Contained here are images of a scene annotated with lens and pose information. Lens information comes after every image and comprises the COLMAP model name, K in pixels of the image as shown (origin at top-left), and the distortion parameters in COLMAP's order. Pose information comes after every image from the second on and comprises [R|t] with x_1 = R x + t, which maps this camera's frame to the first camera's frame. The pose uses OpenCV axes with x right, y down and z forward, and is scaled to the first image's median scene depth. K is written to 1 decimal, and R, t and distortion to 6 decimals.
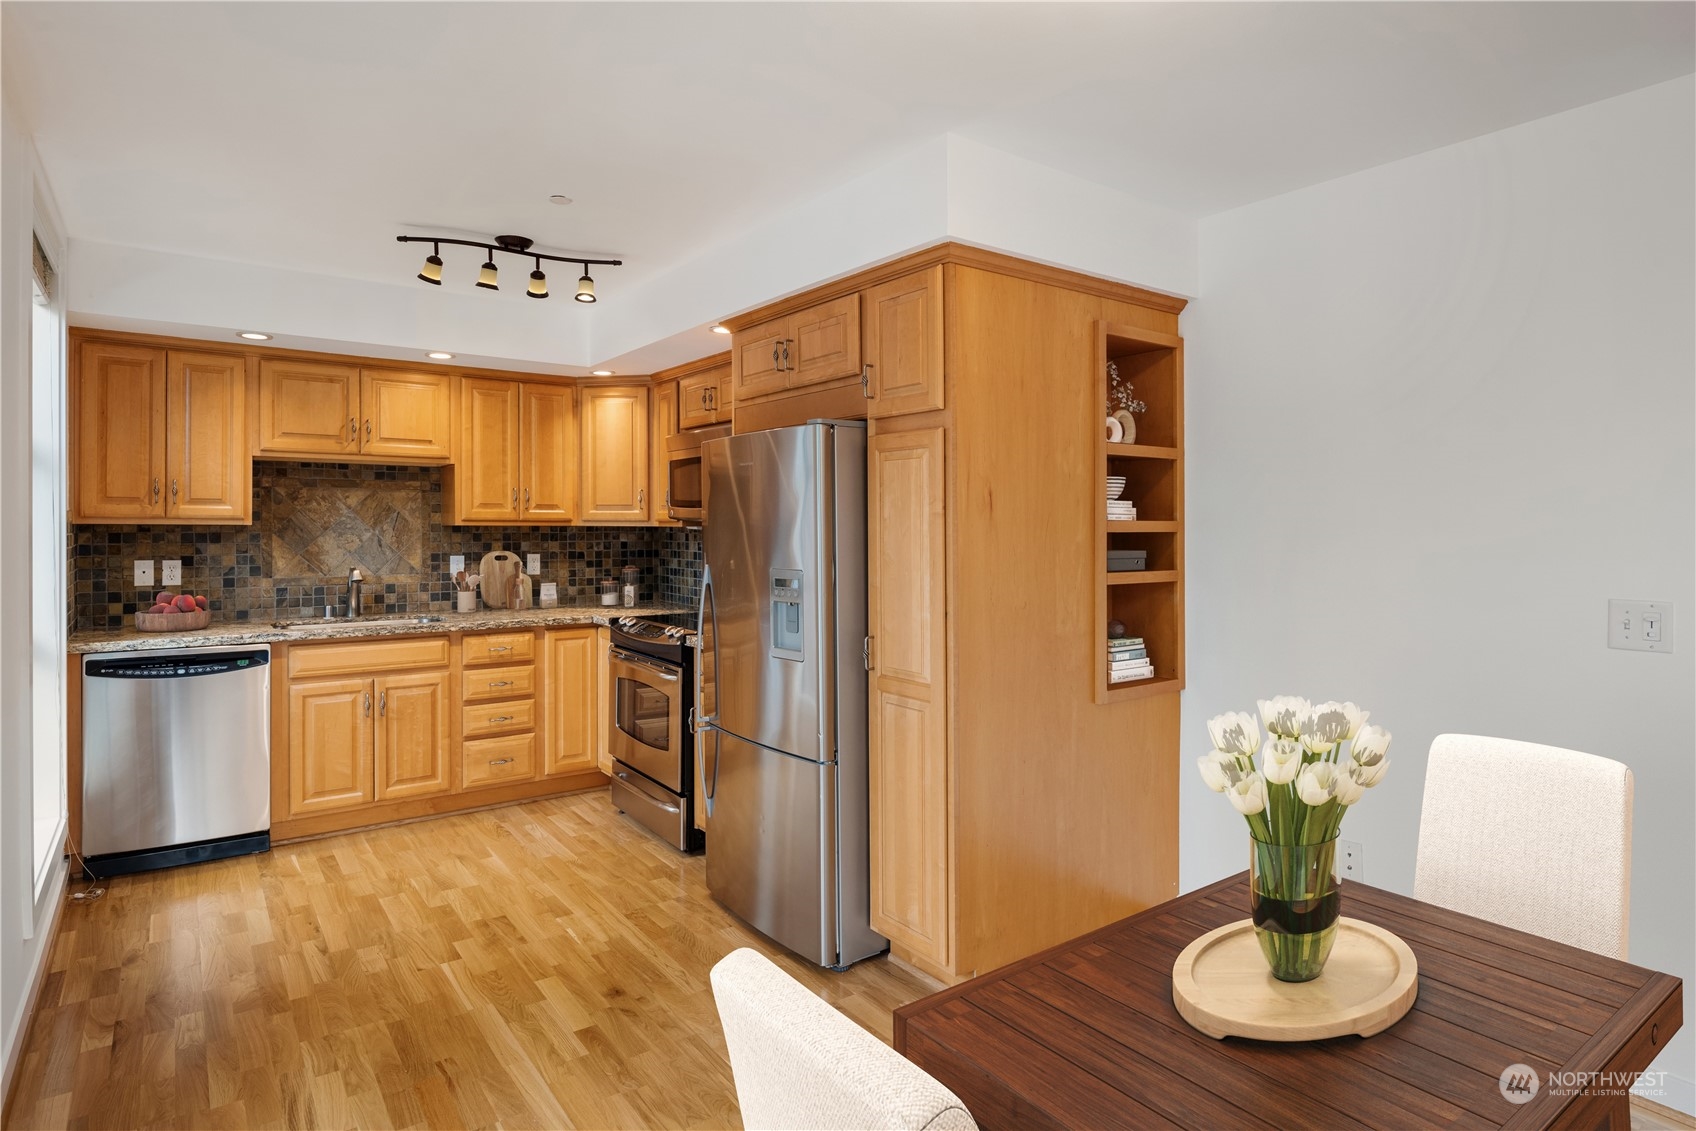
lens RADIAL K [[930.5, 0, 848.5], [0, 930.5, 521.5], [0, 0, 1]] dist [0.000375, -0.001050]
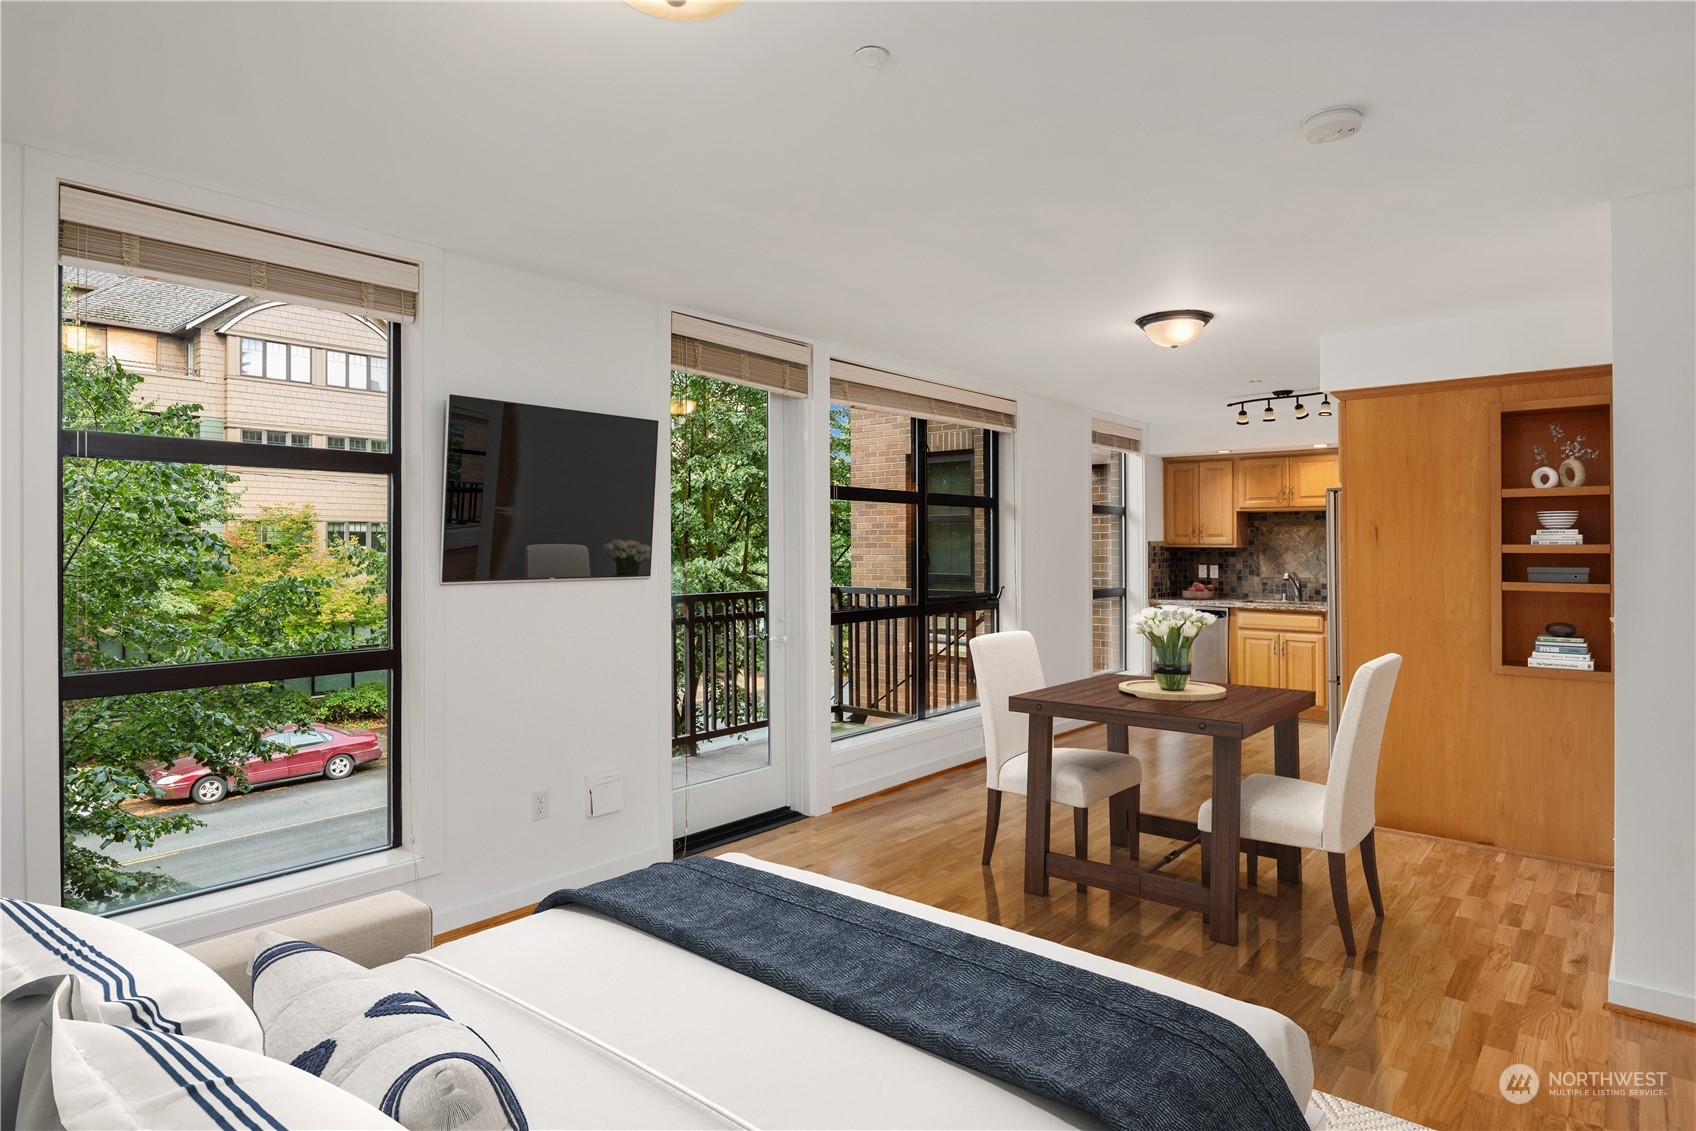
lens RADIAL K [[920.2, 0, 848.6], [0, 920.2, 550.2], [0, 0, 1]] dist [-0.000604, -0.000667]
pose [[0.223307, 0.002417, -0.974745, 1.018138], [0.006852, 0.999968, 0.004049, -0.003795], [0.974724, -0.007583, 0.223283, -0.196937]]
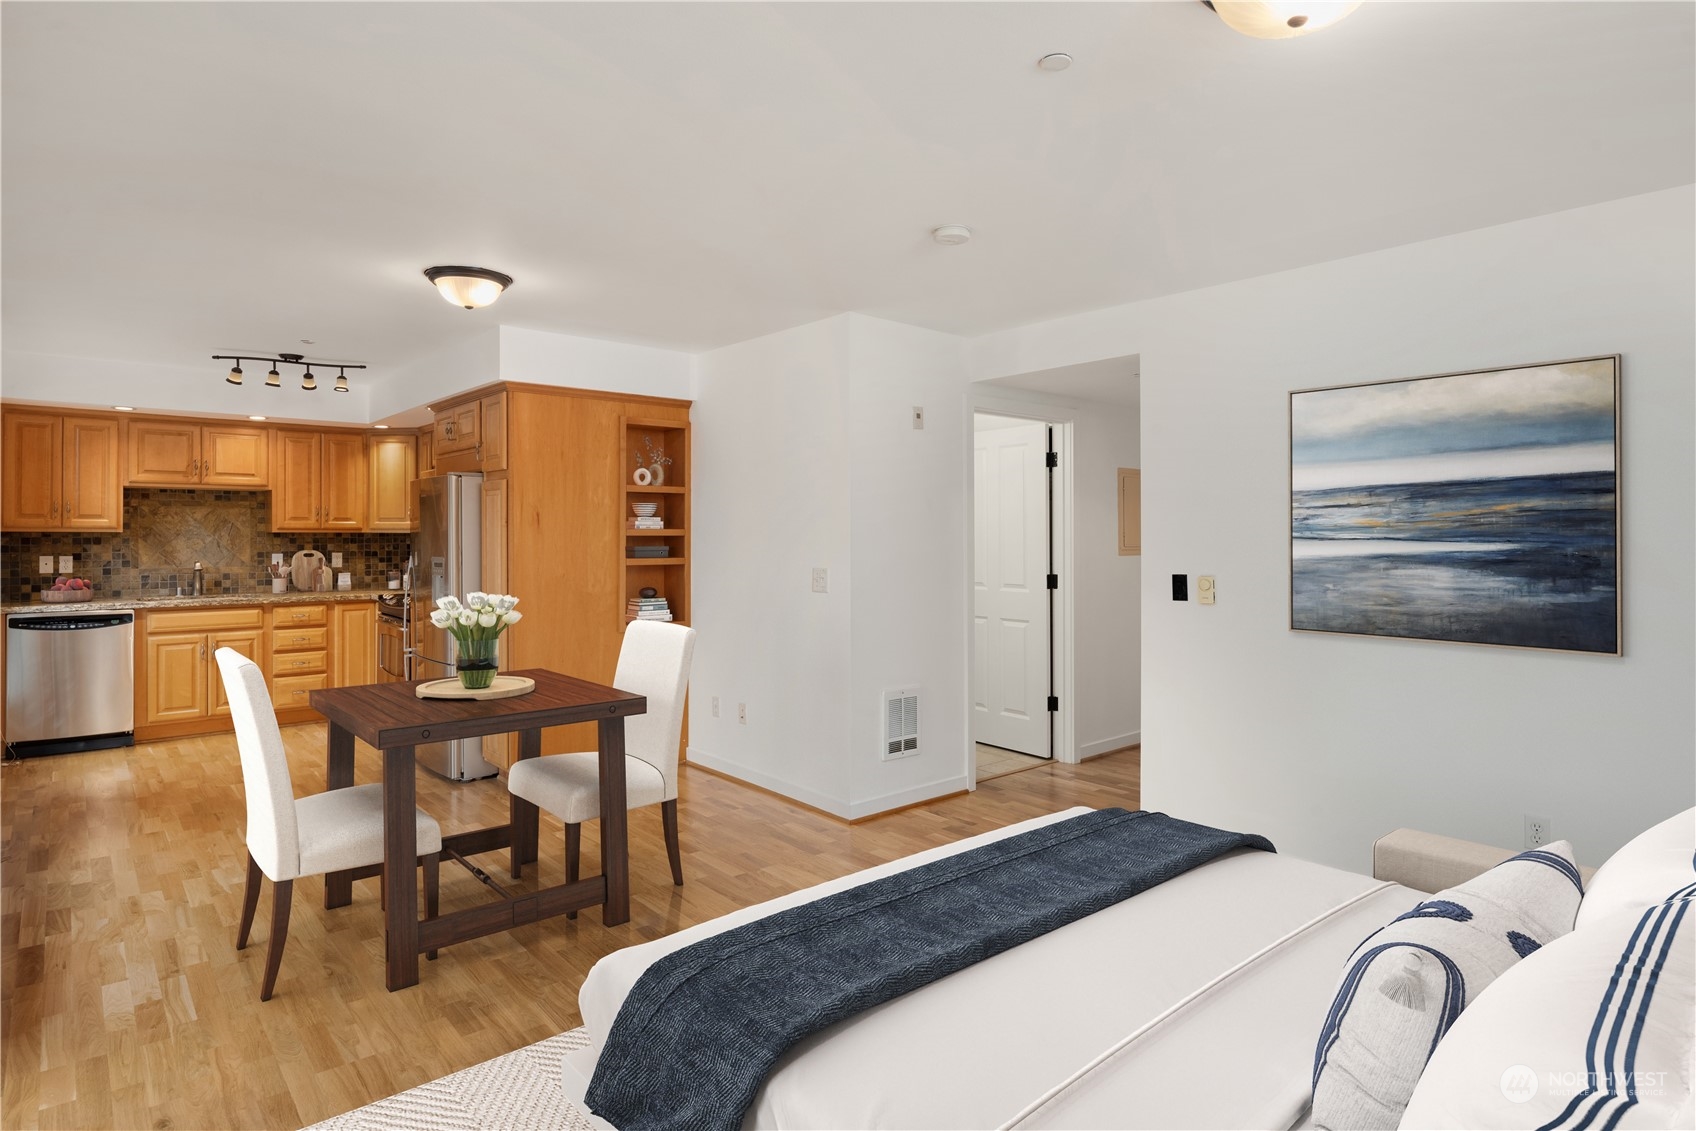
lens RADIAL K [[931.2, 0, 849.2], [0, 931.2, 524.4], [0, 0, 1]] dist [-0.001489, -0.001781]
pose [[0.997215, -0.000692, 0.074581, 0.408672], [0.001034, 0.999989, -0.004560, -0.000657], [-0.074577, 0.004624, 0.997205, -0.572643]]
